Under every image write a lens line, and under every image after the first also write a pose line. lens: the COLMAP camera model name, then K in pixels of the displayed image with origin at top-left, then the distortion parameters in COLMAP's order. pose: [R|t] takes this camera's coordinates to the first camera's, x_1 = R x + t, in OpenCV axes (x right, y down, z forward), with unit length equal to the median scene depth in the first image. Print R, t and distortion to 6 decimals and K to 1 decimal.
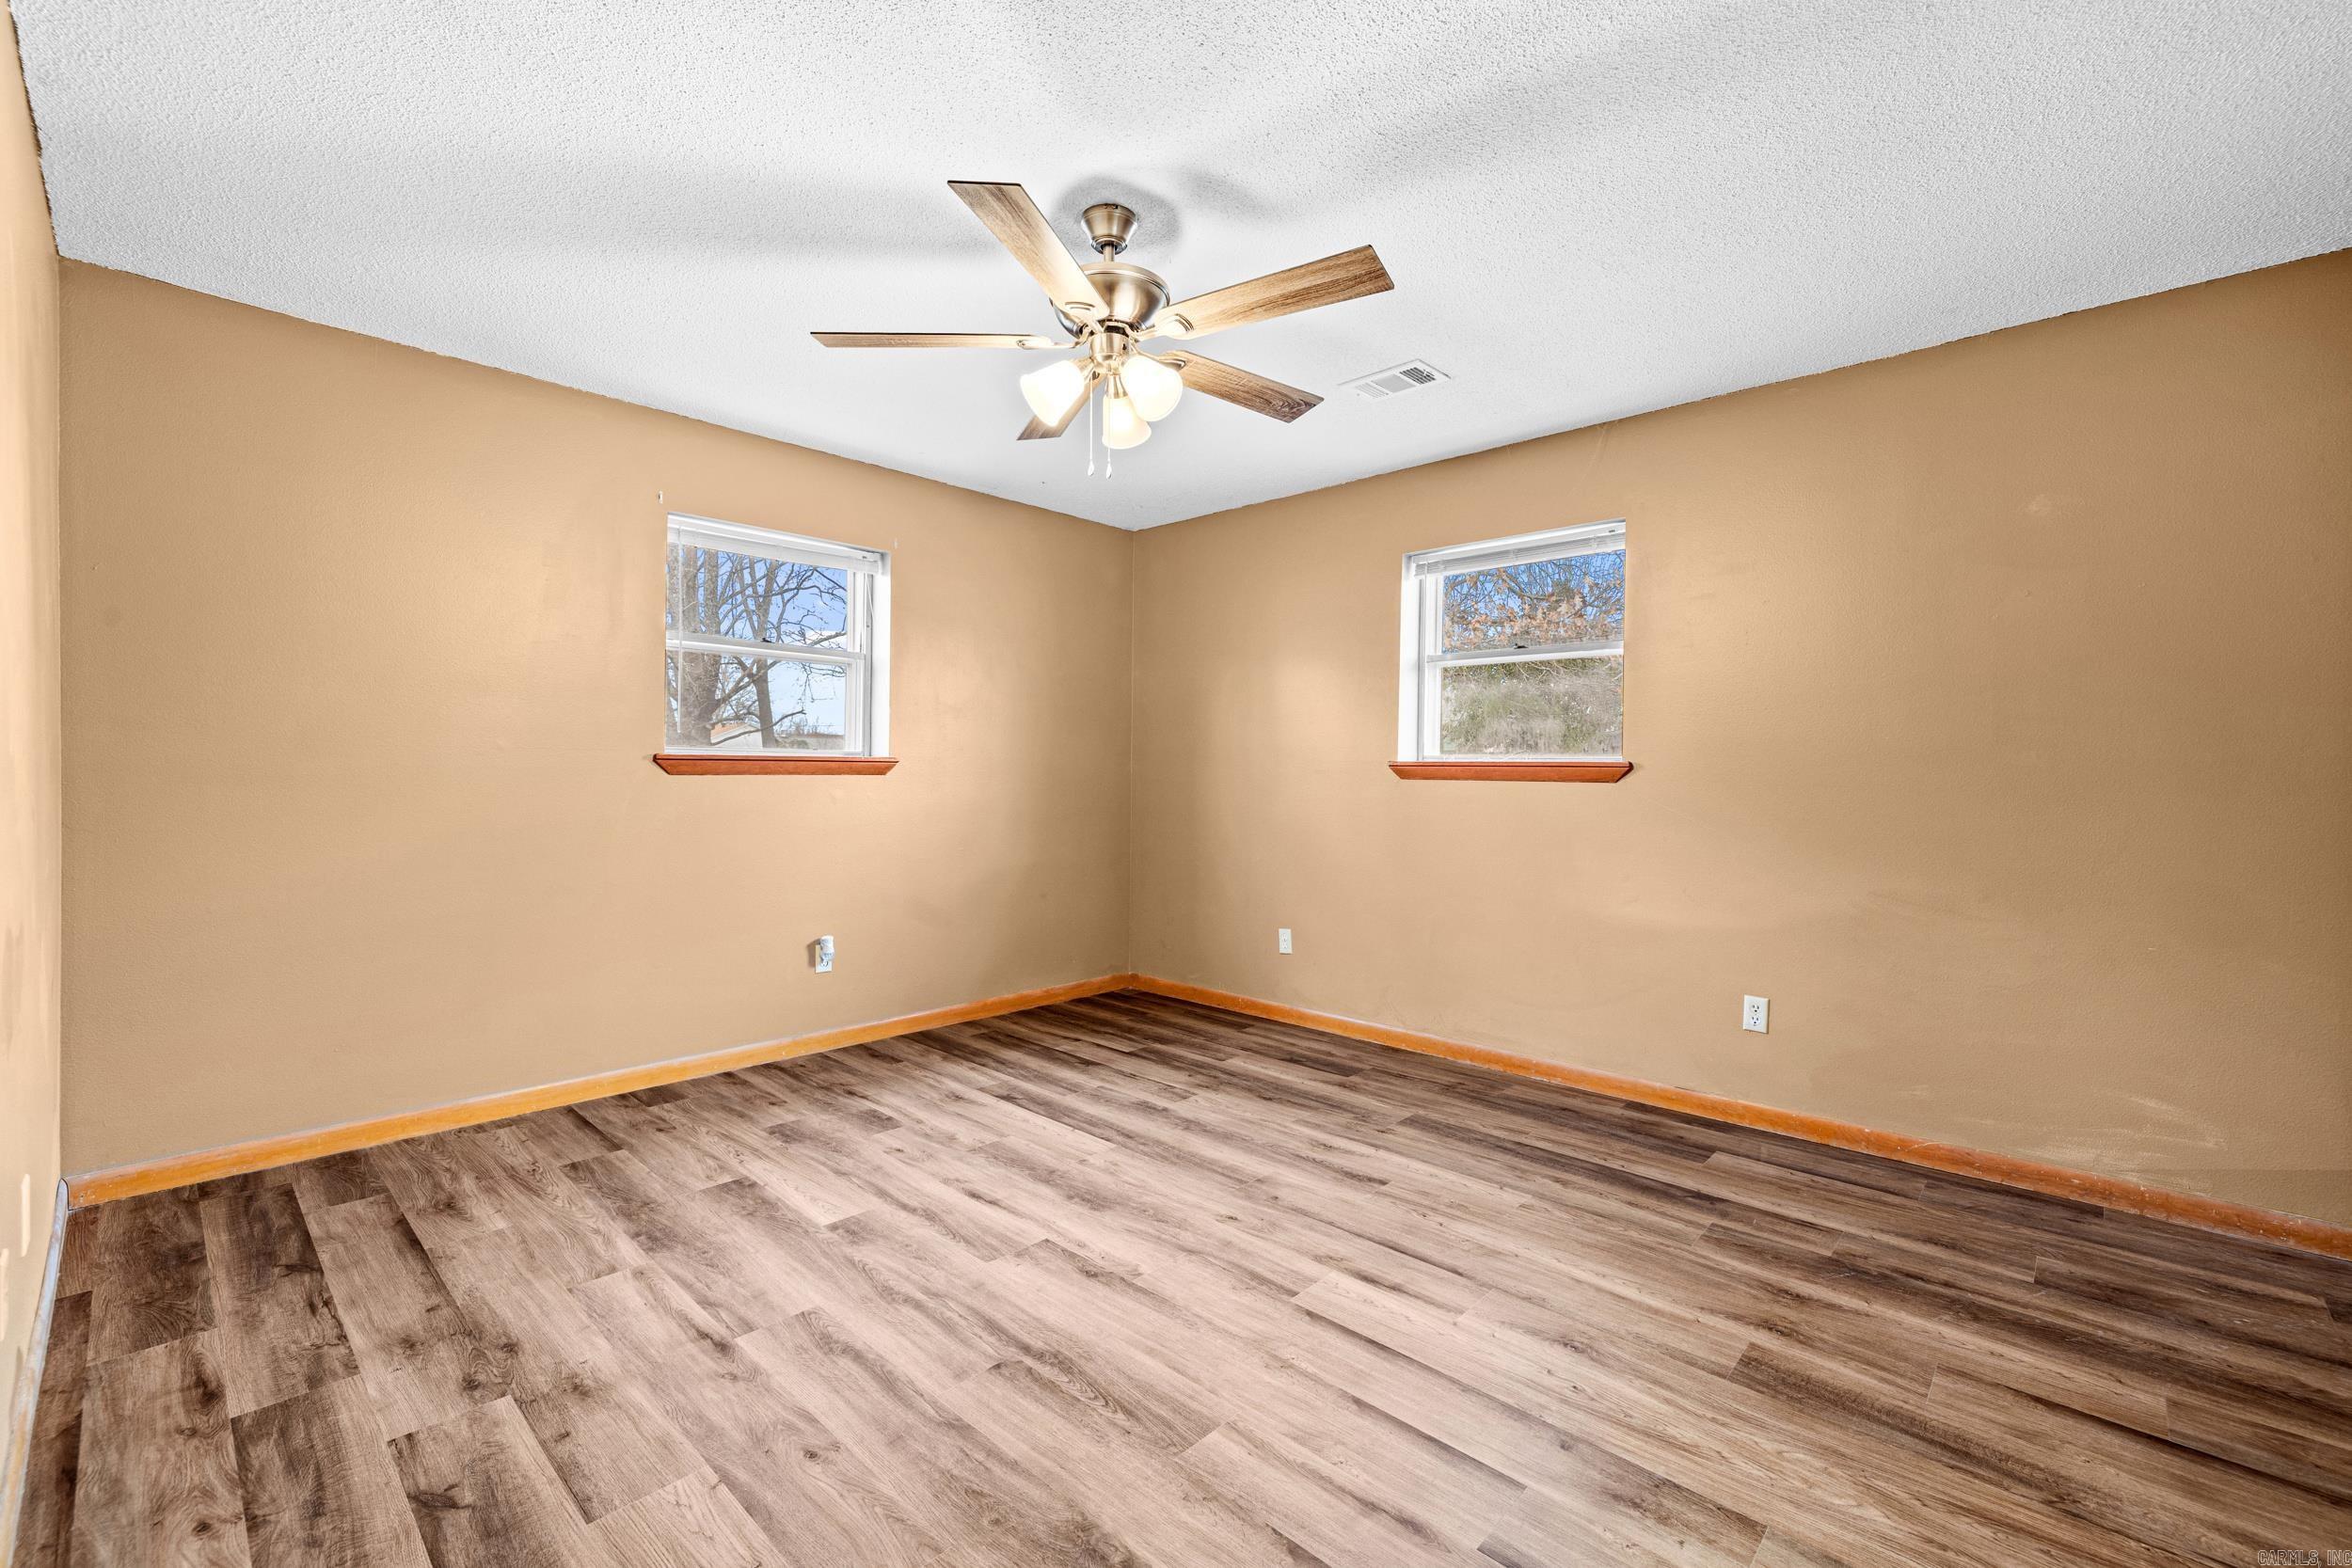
lens RADIAL K [[994.2, 0, 1165.7], [0, 994.2, 783.9], [0, 0, 1]] dist [-0.000176, -0.000071]
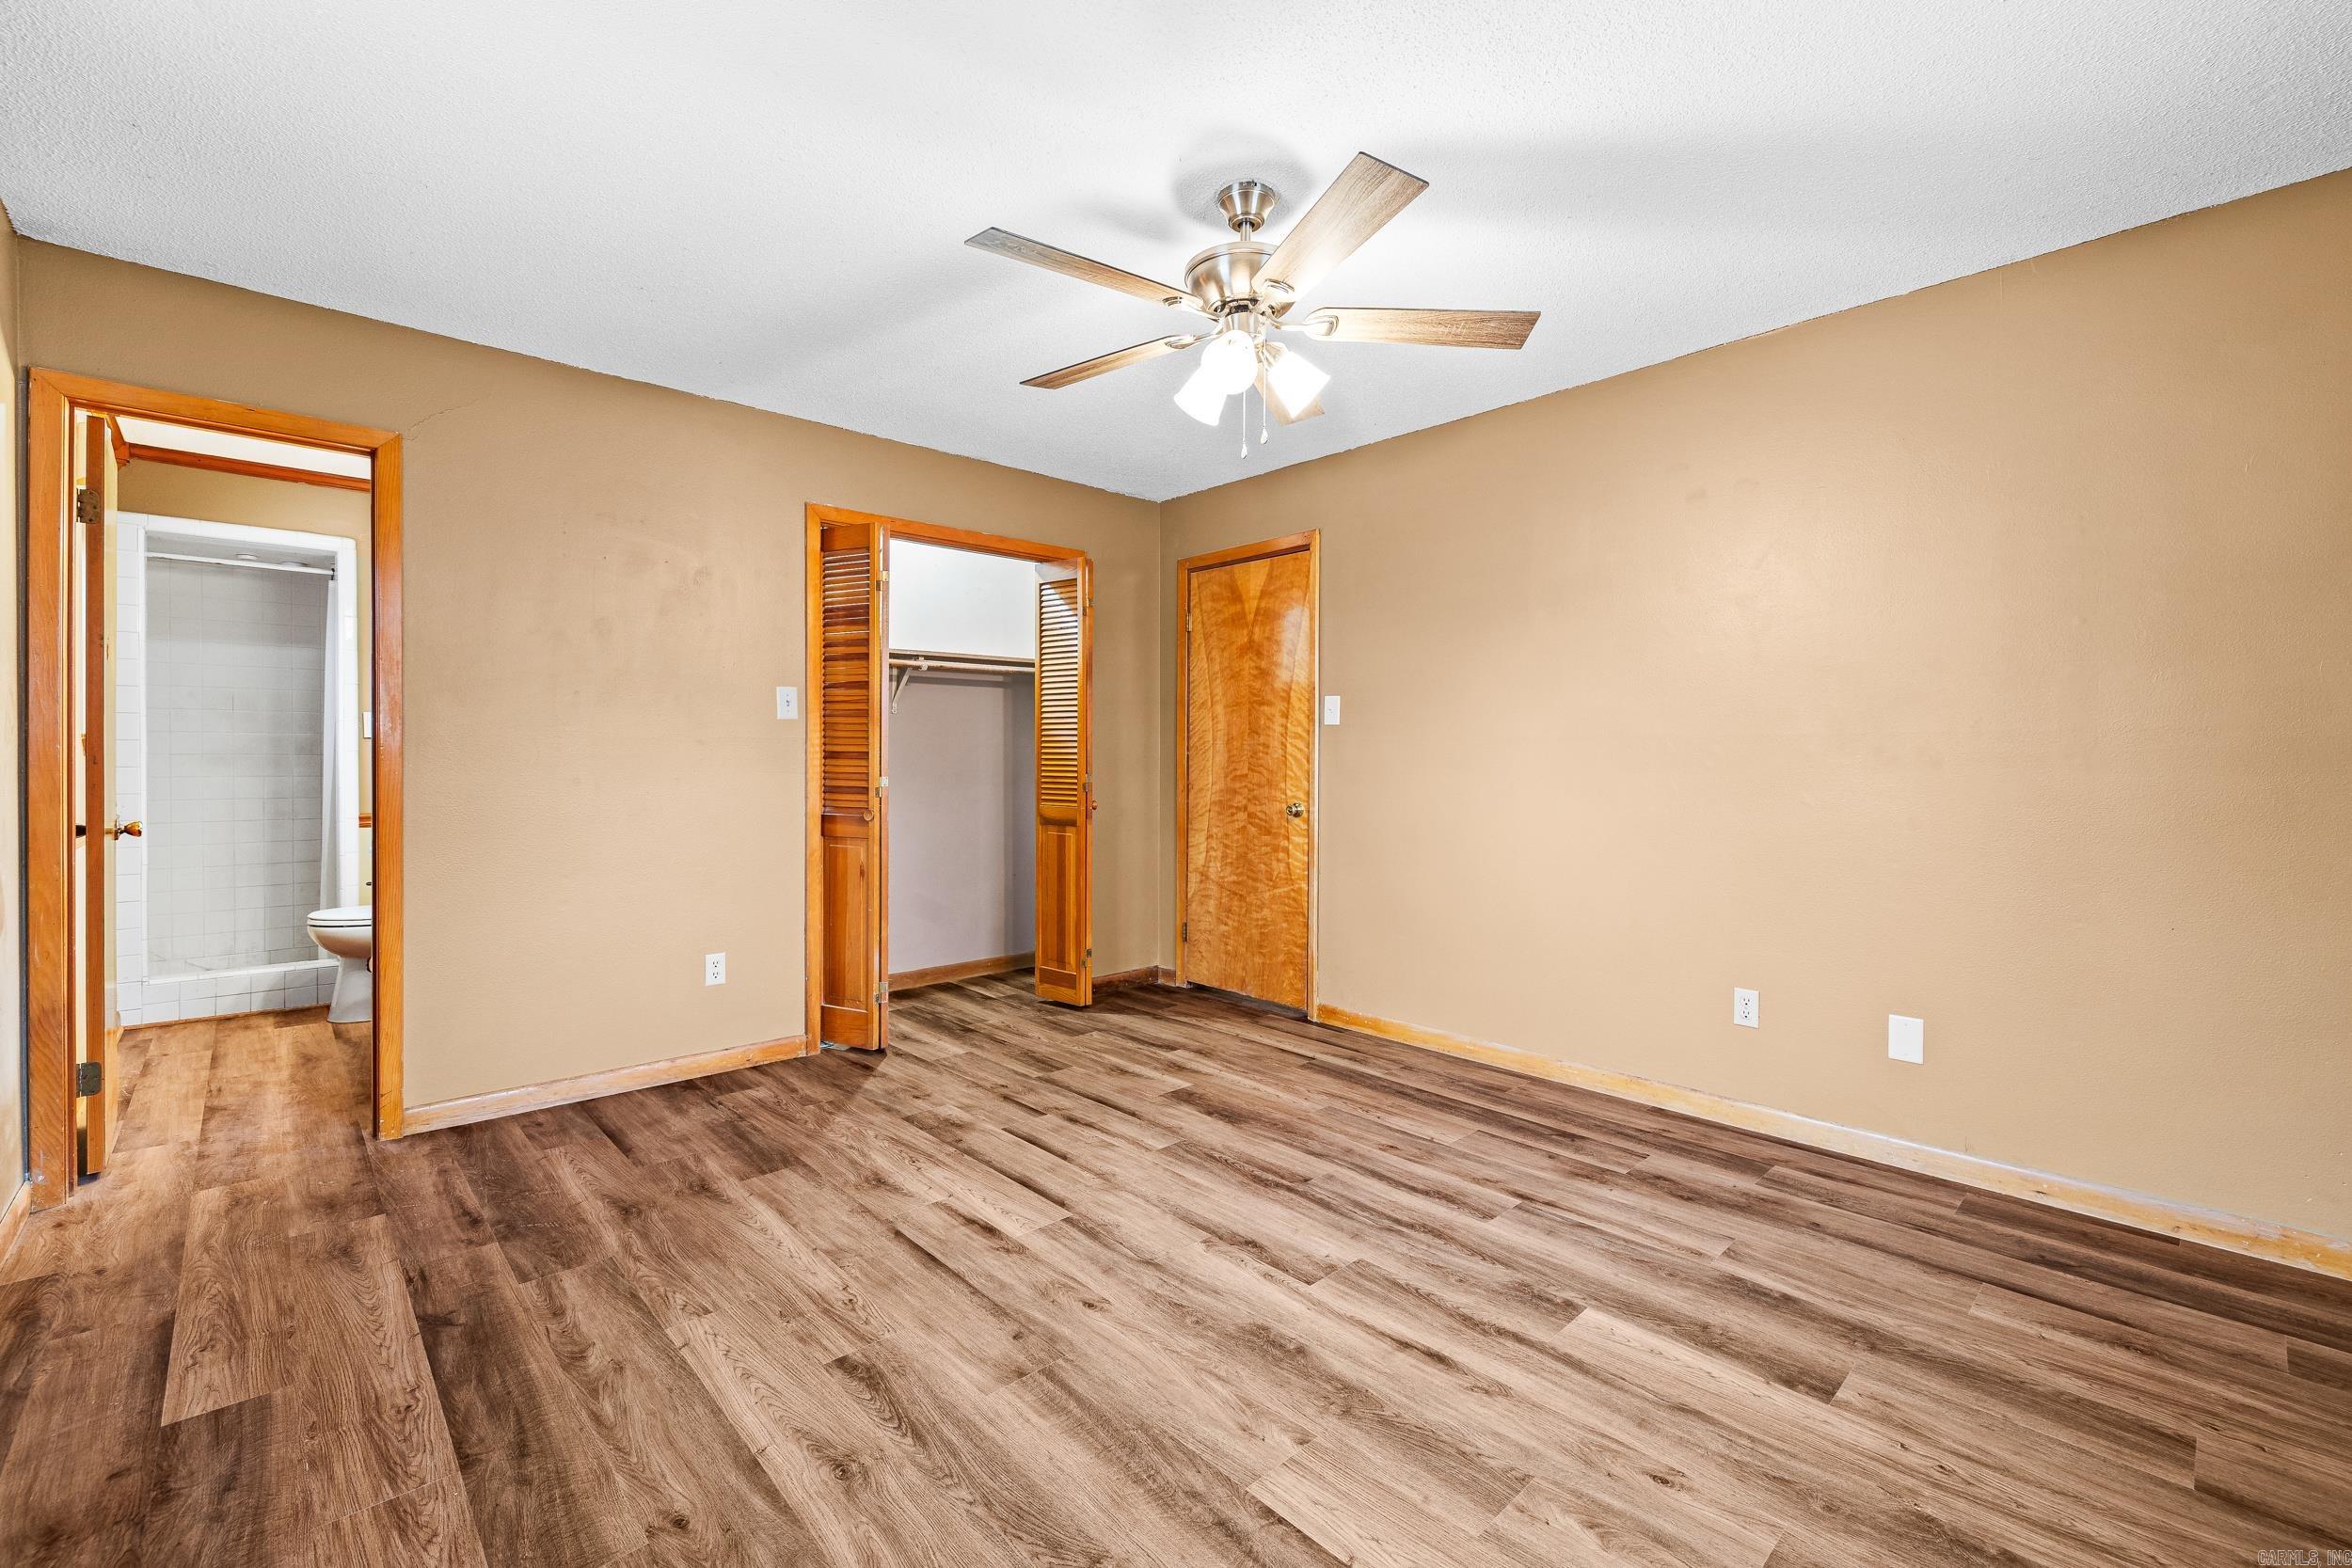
lens RADIAL K [[994.2, 0, 1165.7], [0, 994.2, 783.9], [0, 0, 1]] dist [-0.000176, -0.000071]
pose [[-0.997602, -0.012256, 0.068114, -0.050701], [-0.009366, 0.999049, 0.042585, -0.024079], [-0.068571, 0.041845, -0.996768, 2.009688]]
